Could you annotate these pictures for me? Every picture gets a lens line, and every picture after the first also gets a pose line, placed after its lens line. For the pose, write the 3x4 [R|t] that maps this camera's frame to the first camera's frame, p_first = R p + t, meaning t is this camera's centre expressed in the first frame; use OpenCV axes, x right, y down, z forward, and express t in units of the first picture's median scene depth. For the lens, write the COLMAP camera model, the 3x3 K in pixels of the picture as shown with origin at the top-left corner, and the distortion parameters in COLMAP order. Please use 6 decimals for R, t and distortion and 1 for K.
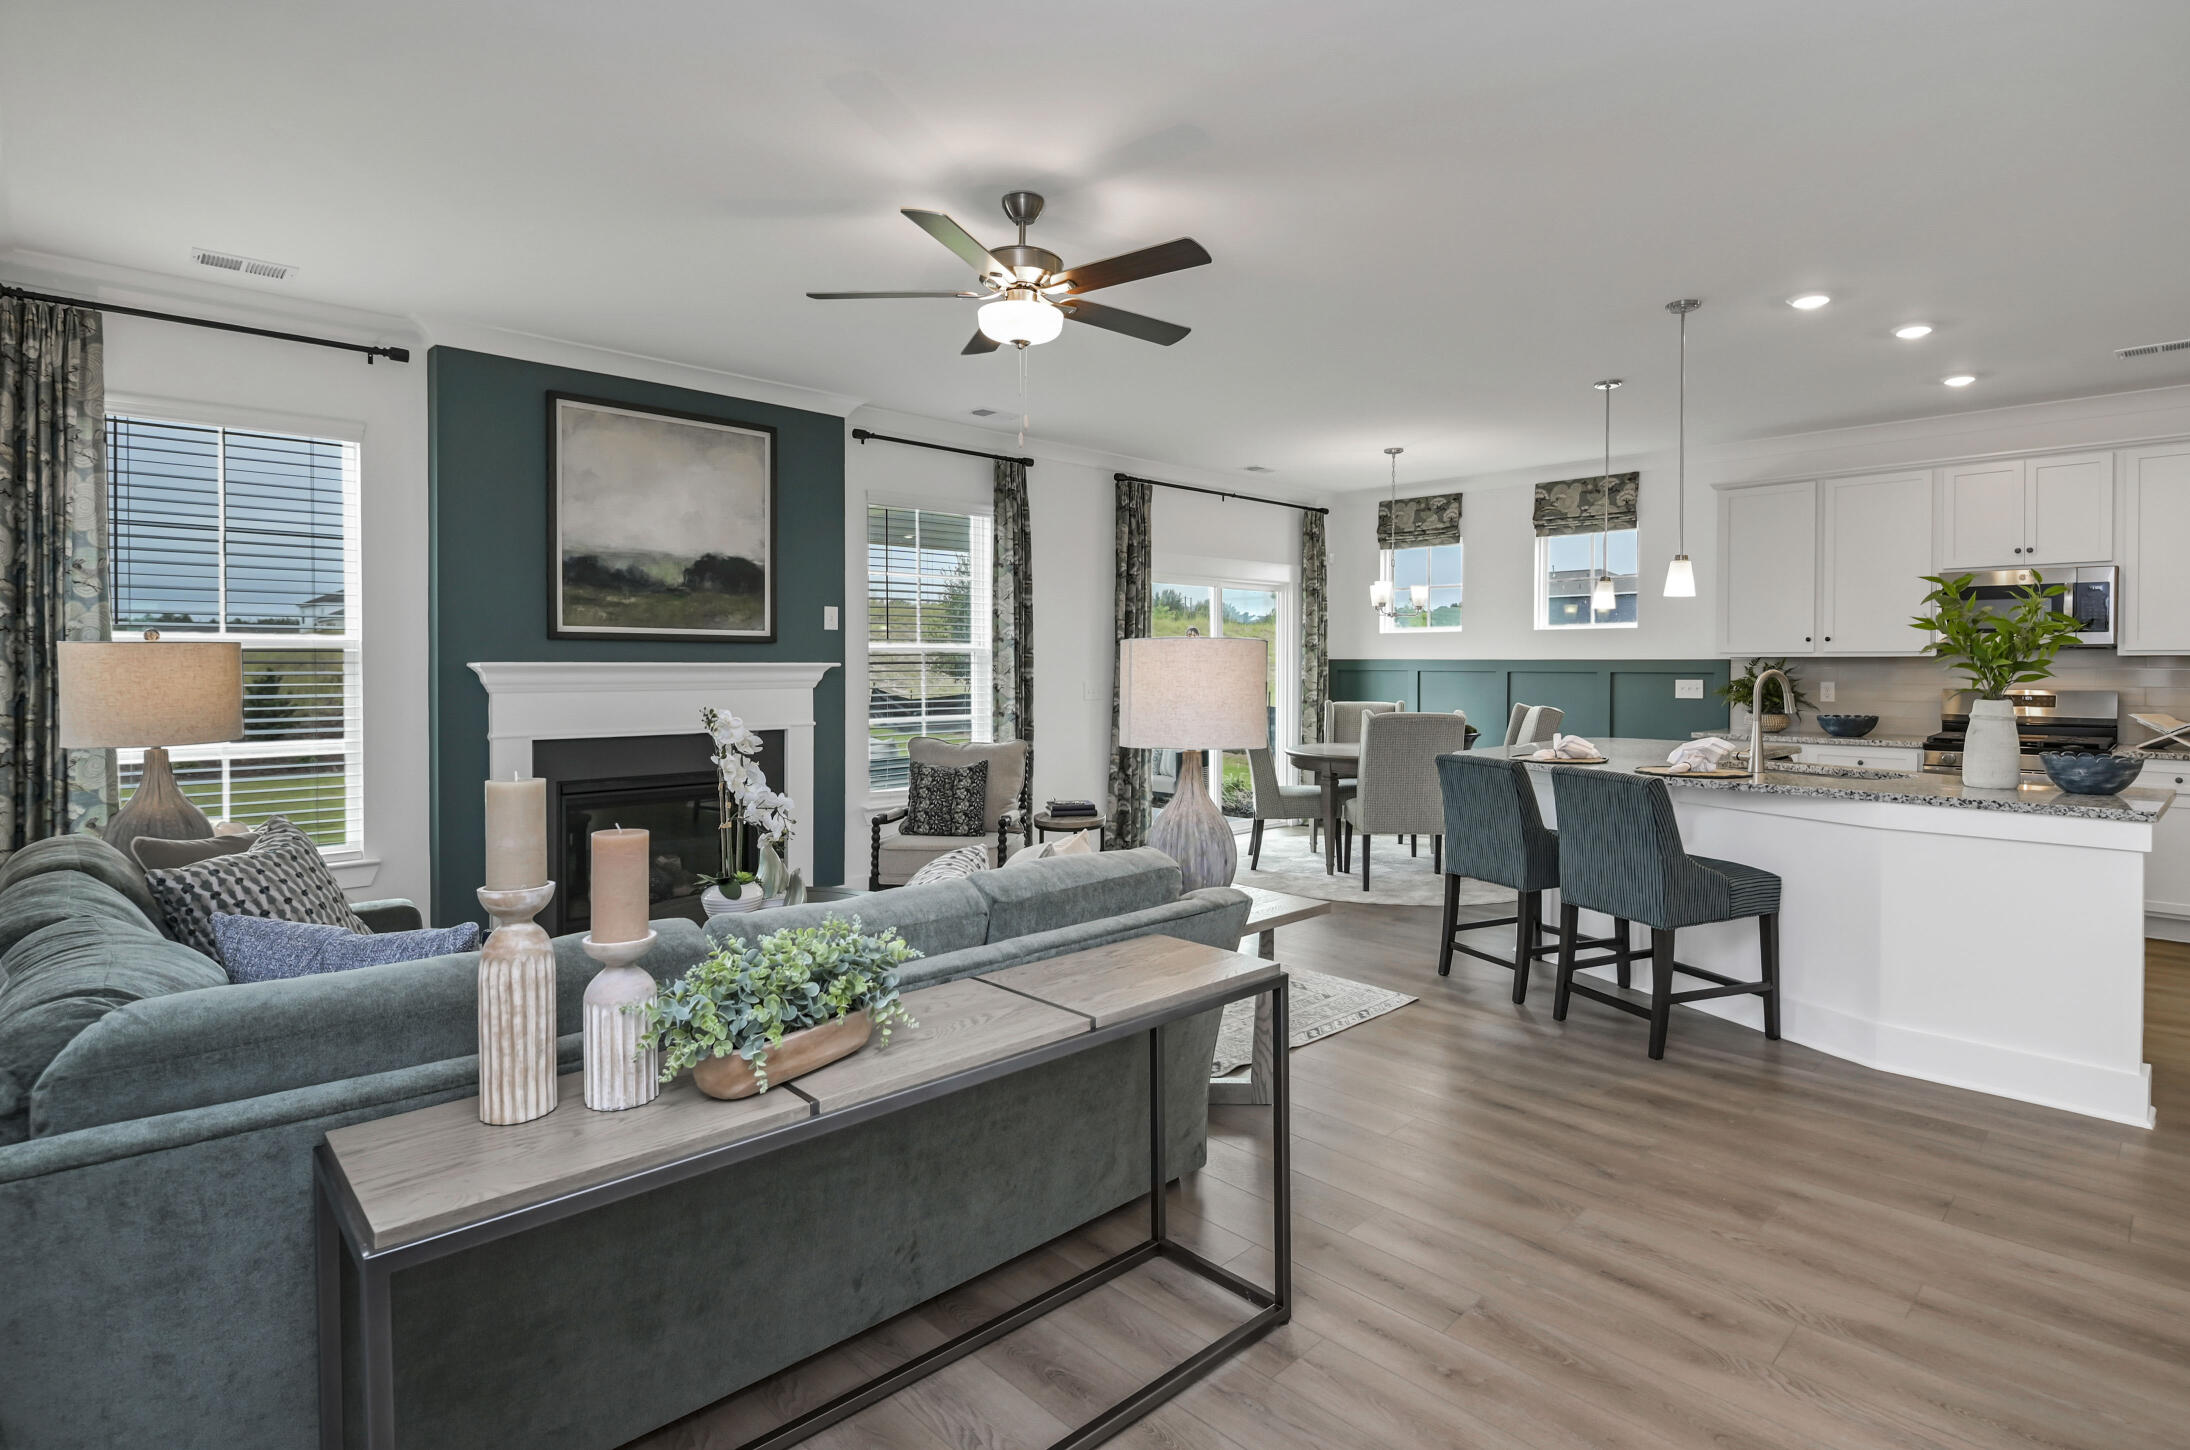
lens RADIAL K [[1172.5, 0, 1068.6], [0, 1172.5, 684.6], [0, 0, 1]] dist [-0.000232, -0.001143]
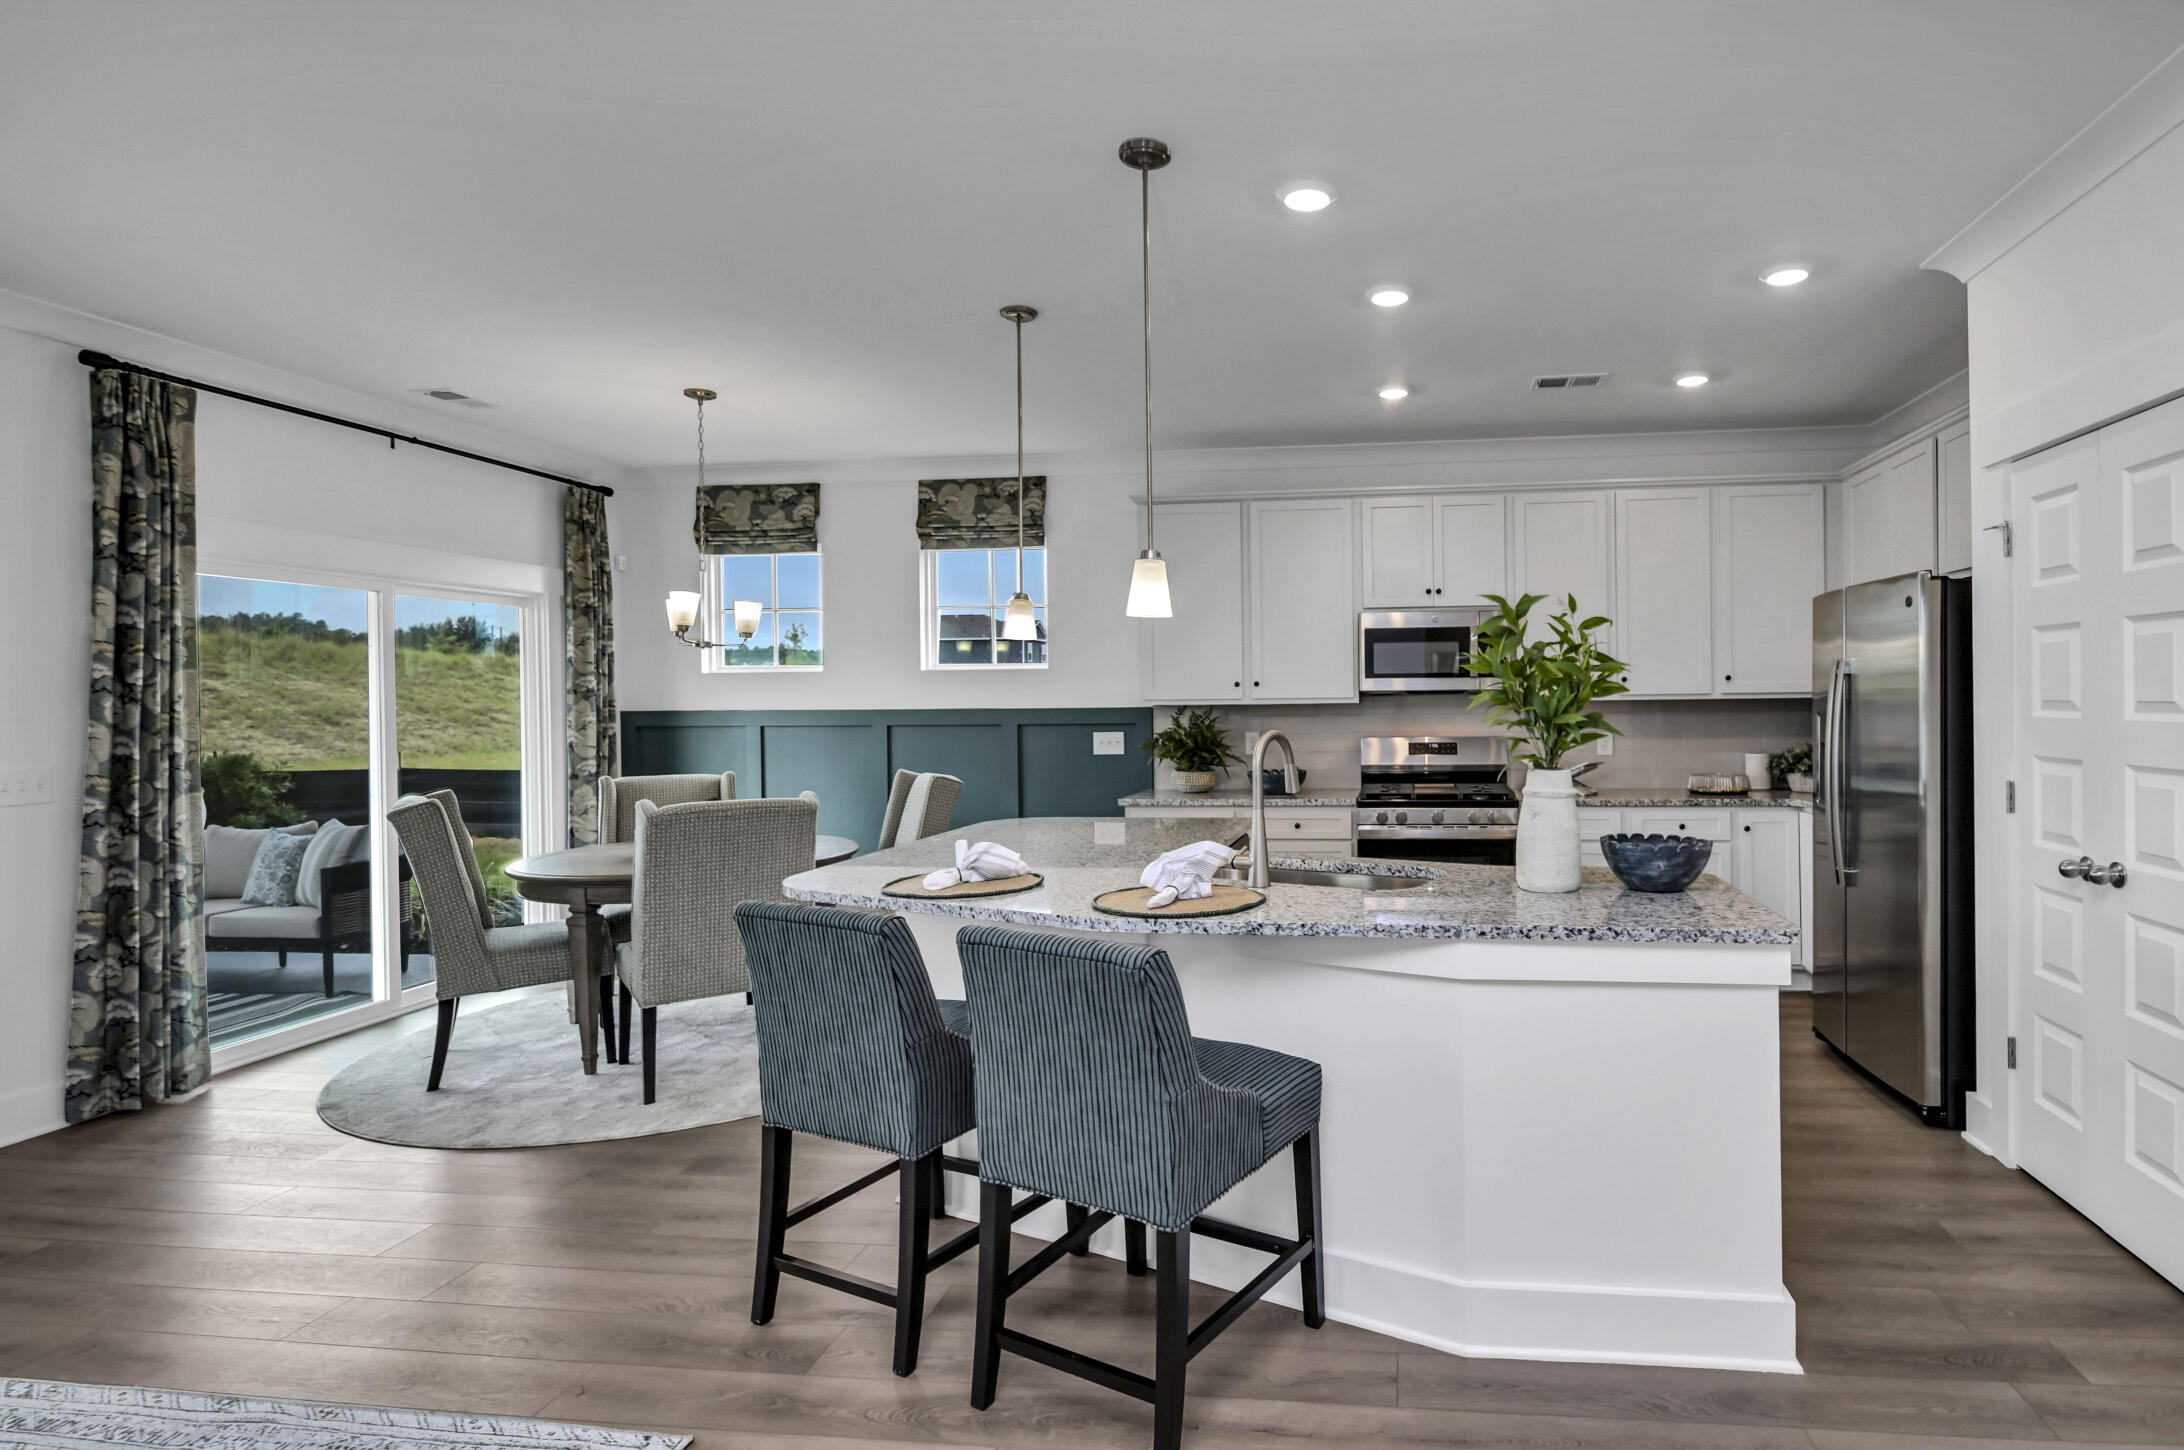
lens RADIAL K [[1025.3, 0, 1322.8], [0, 1025.3, 708.0], [0, 0, 1]] dist [-0.001817, 0.000015]
pose [[0.731618, -0.014419, 0.681562, 0.156112], [0.022933, 0.999731, -0.003467, -0.016202], [-0.681329, 0.018167, 0.731752, 0.390304]]
